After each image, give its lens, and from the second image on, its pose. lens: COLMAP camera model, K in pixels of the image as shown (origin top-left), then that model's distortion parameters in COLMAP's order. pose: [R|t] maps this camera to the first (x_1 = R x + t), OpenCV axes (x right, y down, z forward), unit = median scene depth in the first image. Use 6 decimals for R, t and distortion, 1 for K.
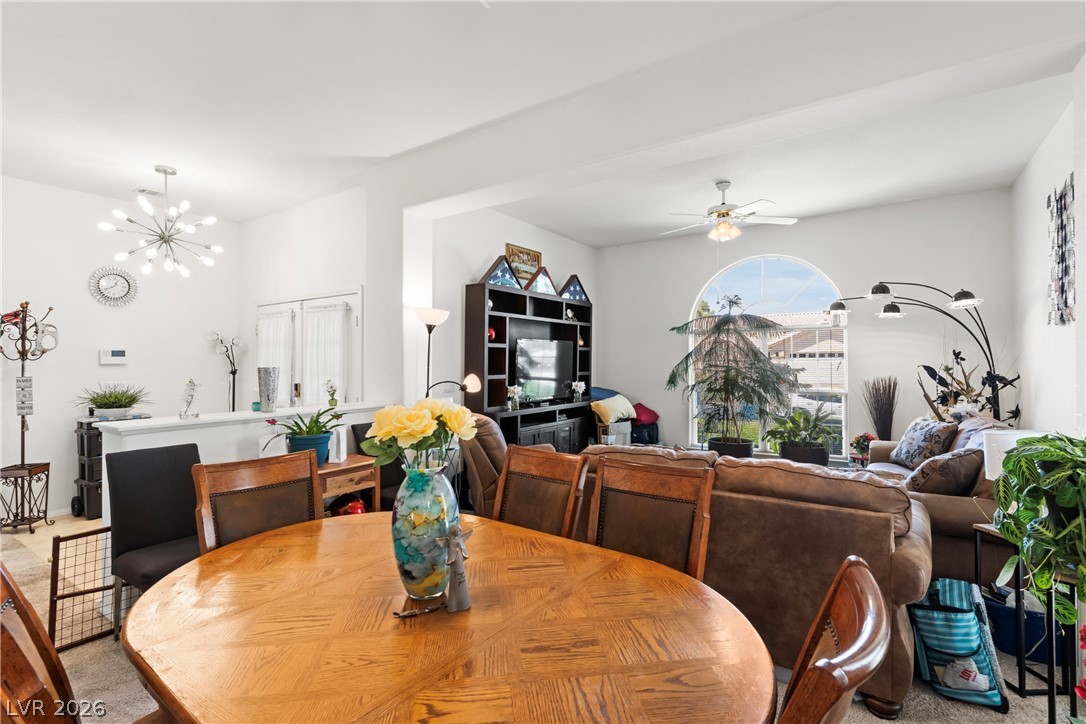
lens RADIAL K [[509.9, 0, 543.0], [0, 509.9, 362.0], [0, 0, 1]] dist [0.000425, 0.000018]
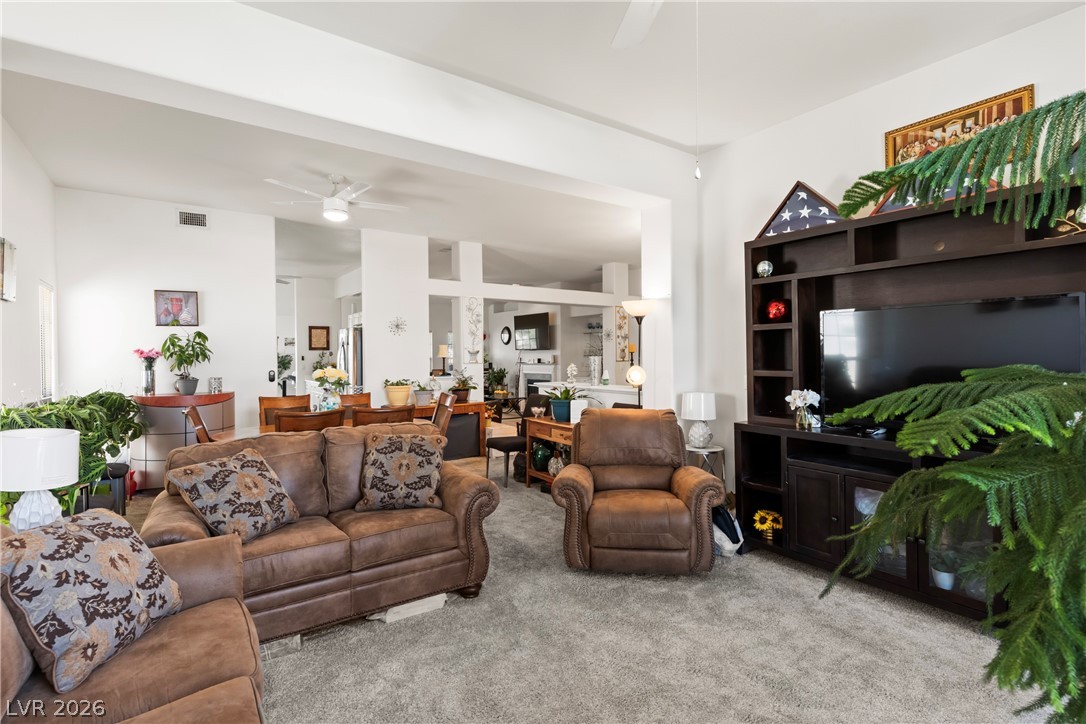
lens RADIAL K [[509.9, 0, 543.0], [0, 509.9, 362.0], [0, 0, 1]] dist [0.000425, 0.000018]
pose [[-0.347006, 0.018789, -0.937675, 0.634946], [0.008378, 0.999822, 0.016934, 0.000335], [0.937826, -0.001979, -0.347101, 0.932021]]
